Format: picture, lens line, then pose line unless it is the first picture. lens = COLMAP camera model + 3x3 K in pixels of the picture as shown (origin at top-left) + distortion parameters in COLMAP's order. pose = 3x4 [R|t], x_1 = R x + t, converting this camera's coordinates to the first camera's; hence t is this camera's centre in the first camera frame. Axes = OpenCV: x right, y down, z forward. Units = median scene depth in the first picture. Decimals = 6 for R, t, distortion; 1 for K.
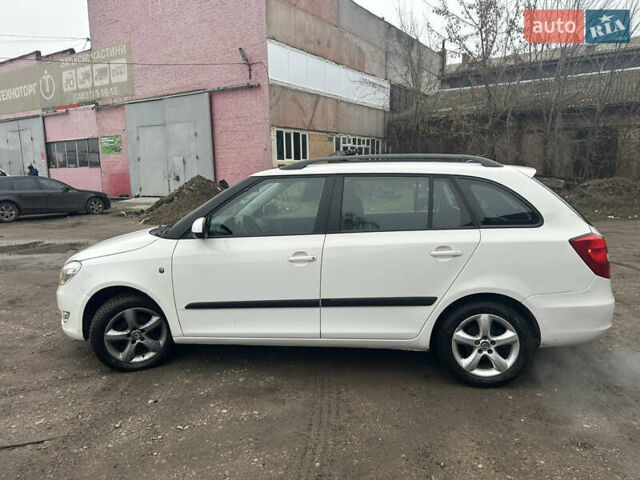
lens RADIAL K [[444.8, 0, 318.7], [0, 444.8, 240.4], [0, 0, 1]] dist [0.067307, -0.090635]
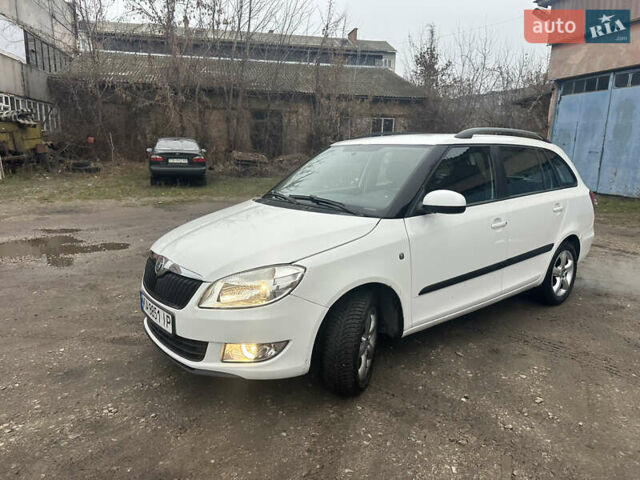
lens RADIAL K [[451.9, 0, 318.1], [0, 451.9, 242.1], [0, 0, 1]] dist [0.042988, -0.054461]
pose [[0.686457, -0.122506, 0.716777, -0.170783], [0.079966, 0.992446, 0.093038, -0.008029], [-0.722760, -0.006548, 0.691068, 0.085963]]
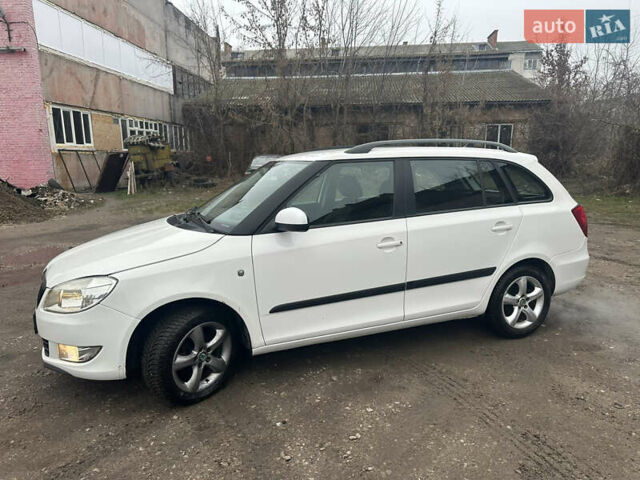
lens RADIAL K [[451.9, 0, 318.1], [0, 451.9, 242.1], [0, 0, 1]] dist [0.042988, -0.054461]
pose [[0.872227, -0.084739, 0.481705, -0.101308], [0.071734, 0.996390, 0.045390, -0.003094], [-0.483812, -0.005035, 0.875157, 0.030256]]
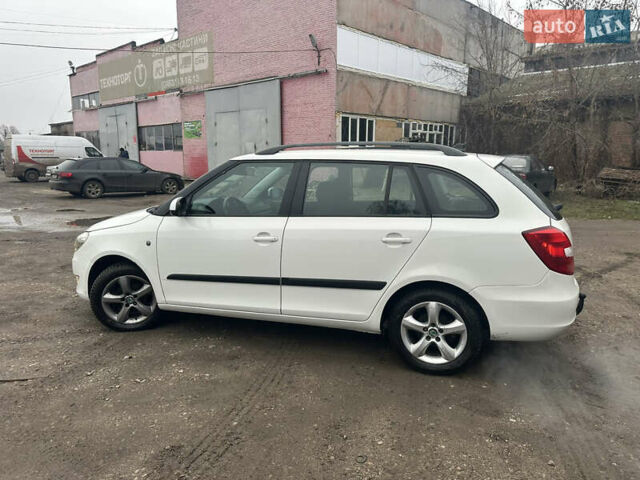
lens RADIAL K [[443.6, 0, 321.5], [0, 443.6, 238.3], [0, 0, 1]] dist [0.073309, -0.105547]
pose [[0.985026, 0.048288, -0.165503, 0.041743], [-0.043938, 0.998588, 0.029845, 0.000300], [0.166710, -0.022126, 0.985758, -0.004544]]
